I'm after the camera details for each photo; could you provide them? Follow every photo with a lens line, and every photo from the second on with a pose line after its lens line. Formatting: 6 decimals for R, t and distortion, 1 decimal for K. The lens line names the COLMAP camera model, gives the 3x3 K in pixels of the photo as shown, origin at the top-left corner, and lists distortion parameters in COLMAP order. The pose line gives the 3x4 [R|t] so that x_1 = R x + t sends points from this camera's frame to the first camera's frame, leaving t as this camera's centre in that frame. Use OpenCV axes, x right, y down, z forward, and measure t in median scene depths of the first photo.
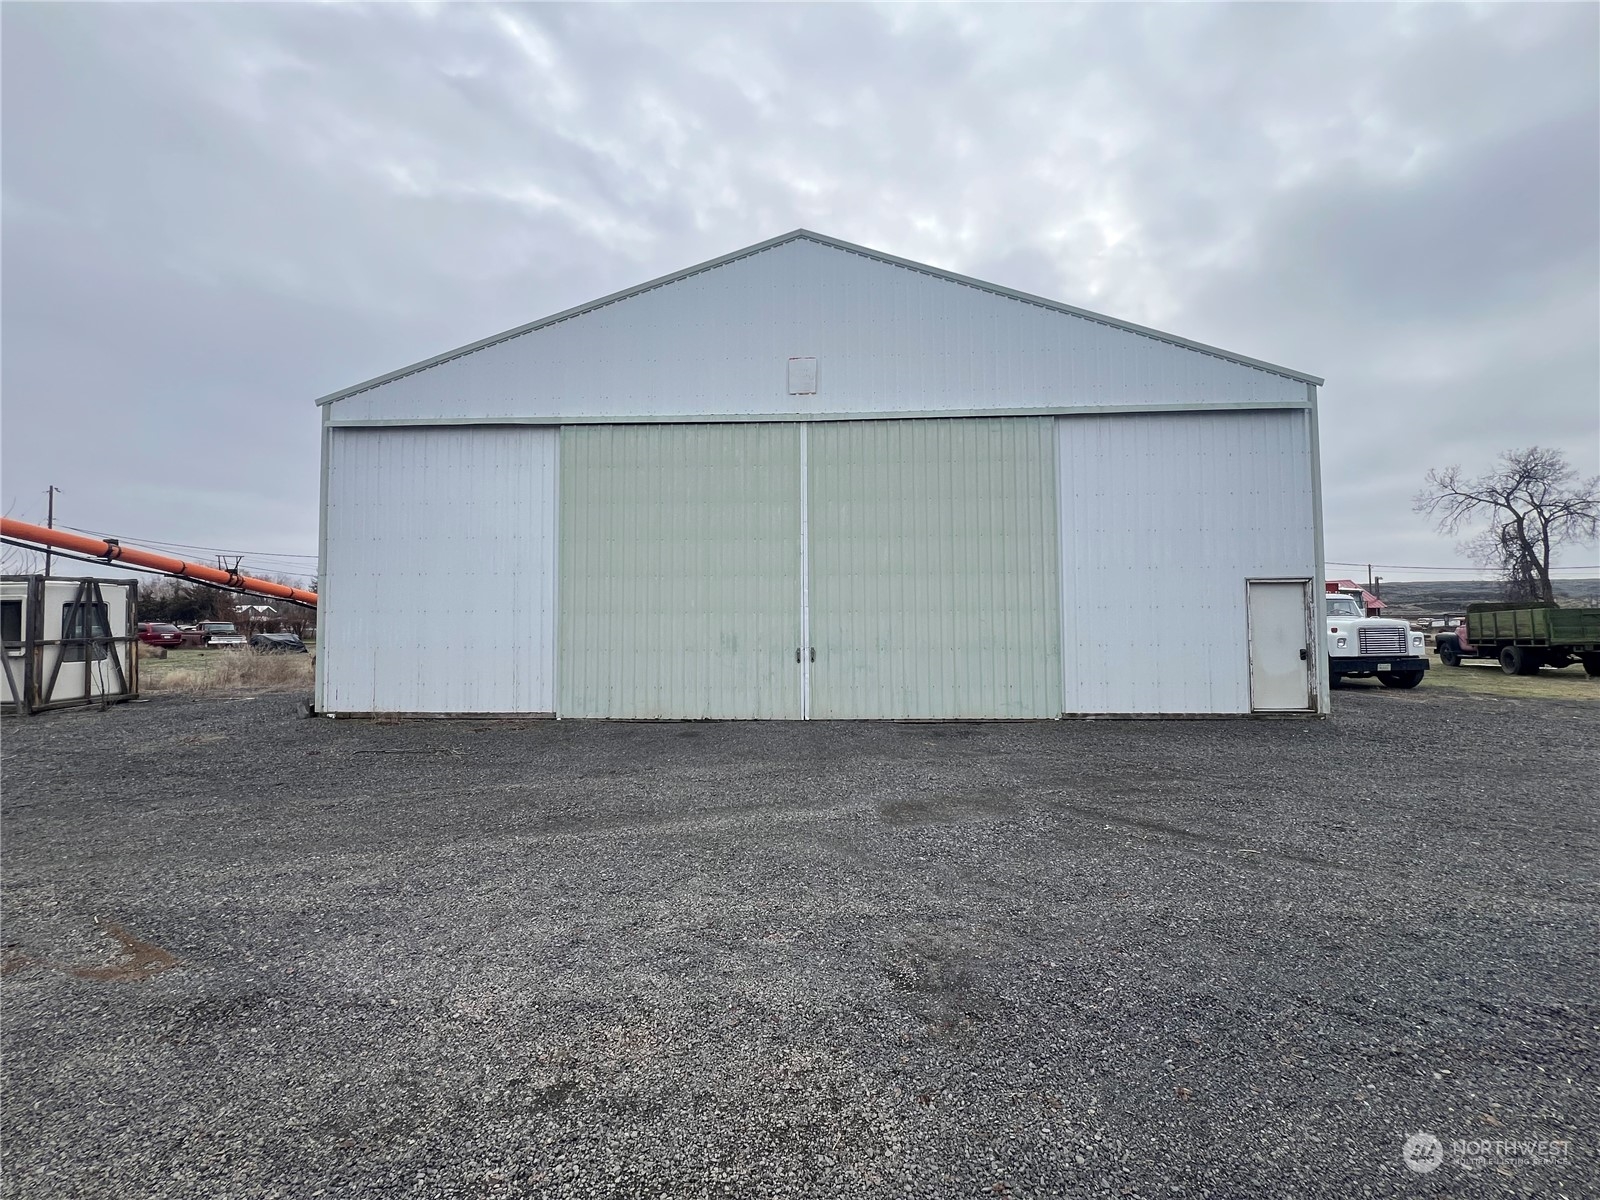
lens RADIAL K [[642.3, 0, 800.0], [0, 642.3, 600.0], [0, 0, 1]] dist [-0.001158, -0.000180]
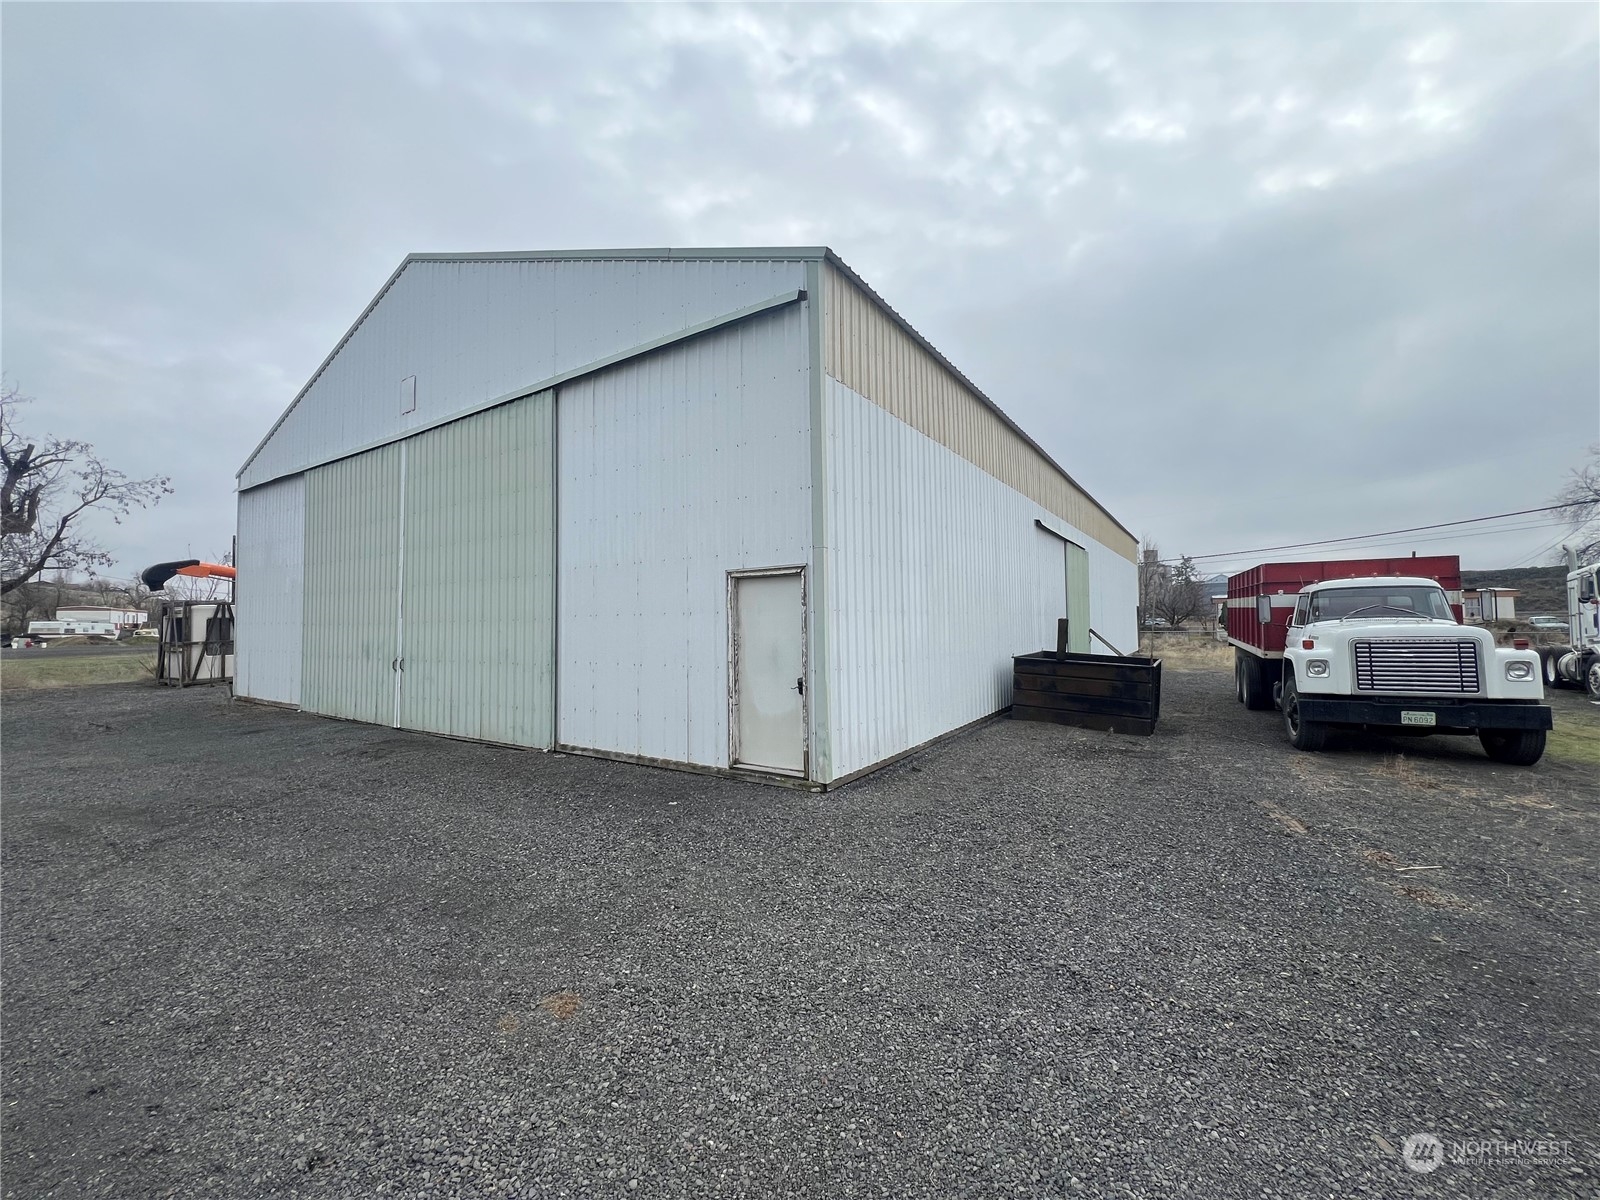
lens RADIAL K [[642.3, 0, 800.0], [0, 642.3, 600.0], [0, 0, 1]] dist [-0.001158, -0.000180]
pose [[0.858094, -0.022928, -0.512981, 0.983309], [0.023131, 0.999714, -0.005990, 0.002642], [0.512972, -0.006726, 0.858379, 0.400752]]
